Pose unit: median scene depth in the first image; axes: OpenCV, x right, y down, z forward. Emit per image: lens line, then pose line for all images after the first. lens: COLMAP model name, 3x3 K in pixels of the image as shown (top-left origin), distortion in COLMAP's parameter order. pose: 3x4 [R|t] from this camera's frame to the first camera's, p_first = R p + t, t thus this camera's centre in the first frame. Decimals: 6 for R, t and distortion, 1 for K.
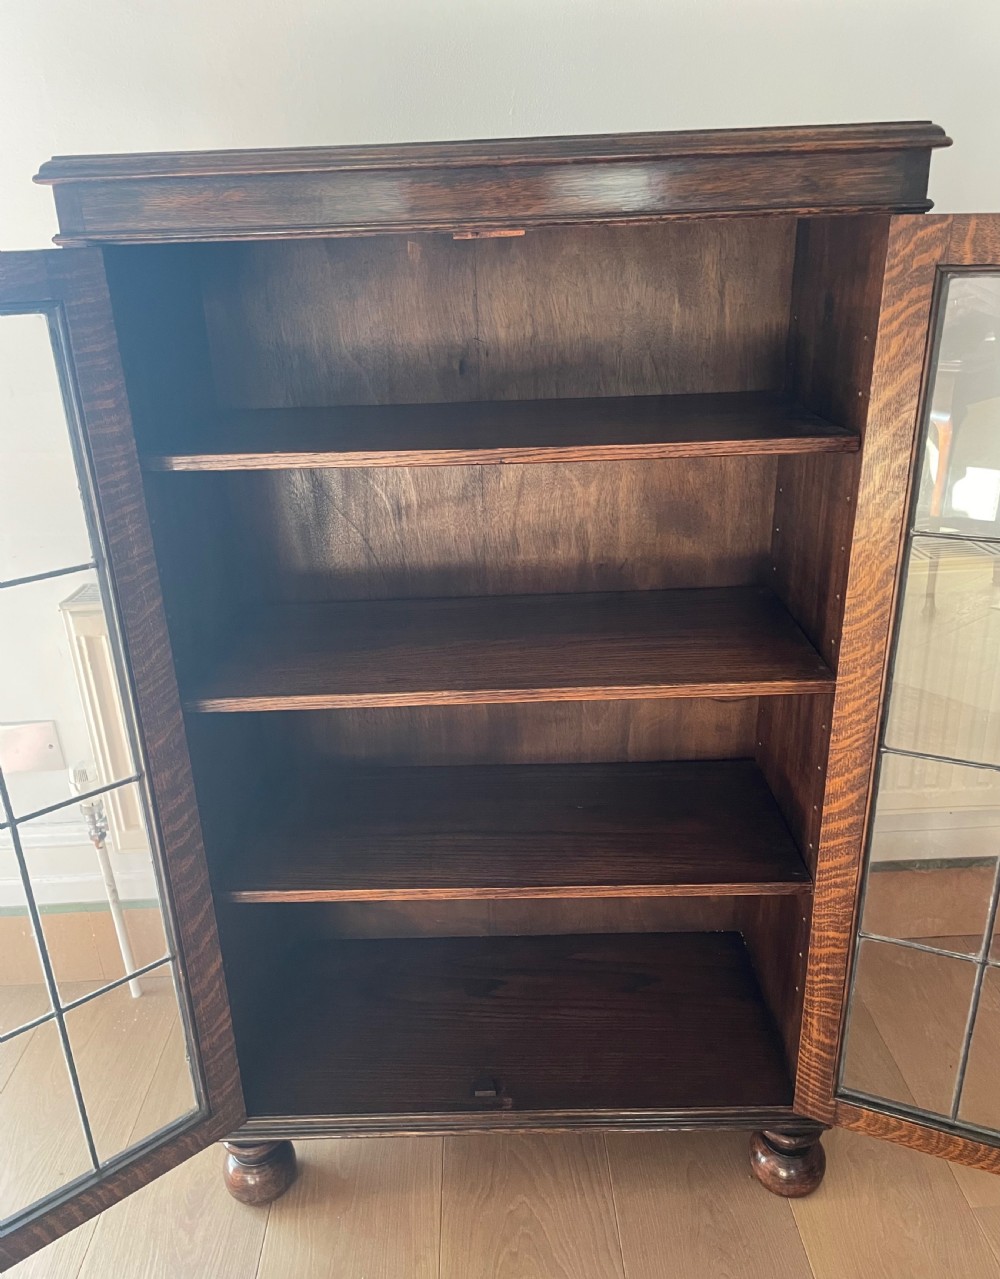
lens RADIAL K [[1015.3, 0, 495.1], [0, 1015.3, 662.1], [0, 0, 1]] dist [0.101669, -0.142532]
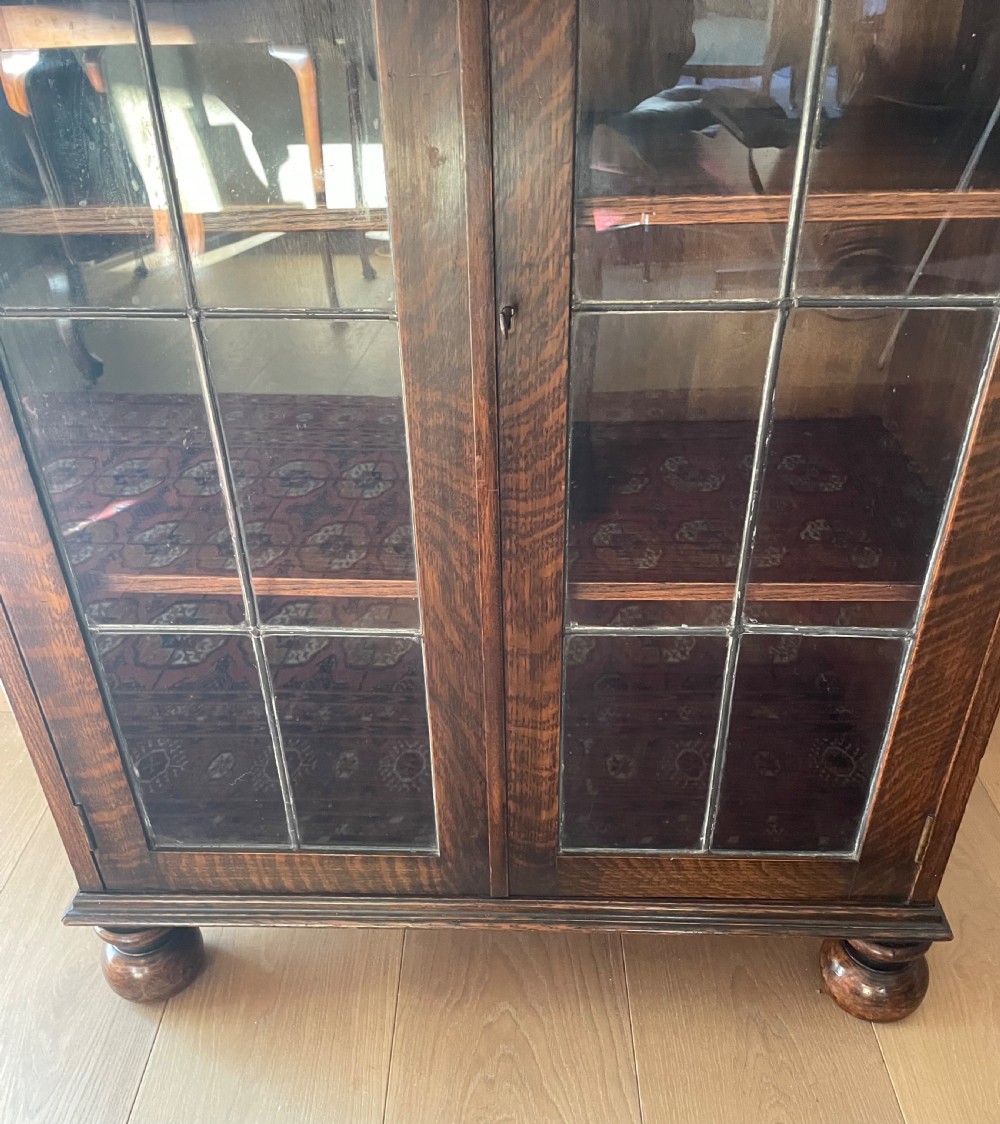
lens RADIAL K [[1023.8, 0, 504.7], [0, 1023.8, 666.0], [0, 0, 1]] dist [0.104145, -0.149445]
pose [[0.999437, 0.030572, -0.013791, 0.032513], [-0.026728, 0.974415, 0.223160, 0.134544], [0.020260, -0.222666, 0.974684, 0.383085]]
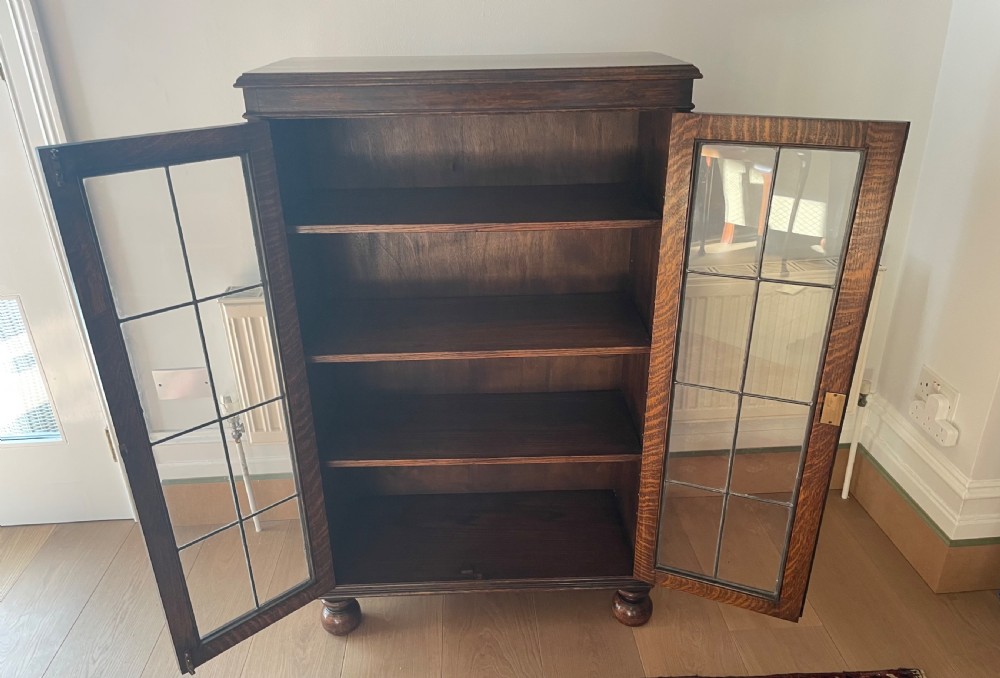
lens RADIAL K [[759.2, 0, 501.3], [0, 759.2, 376.5], [0, 0, 1]] dist [0.089600, -0.122130]
pose [[0.999304, 0.001523, 0.037266, 0.000203], [-0.003945, 0.997878, 0.064998, -0.015698], [-0.037088, -0.065100, 0.997189, -0.364256]]
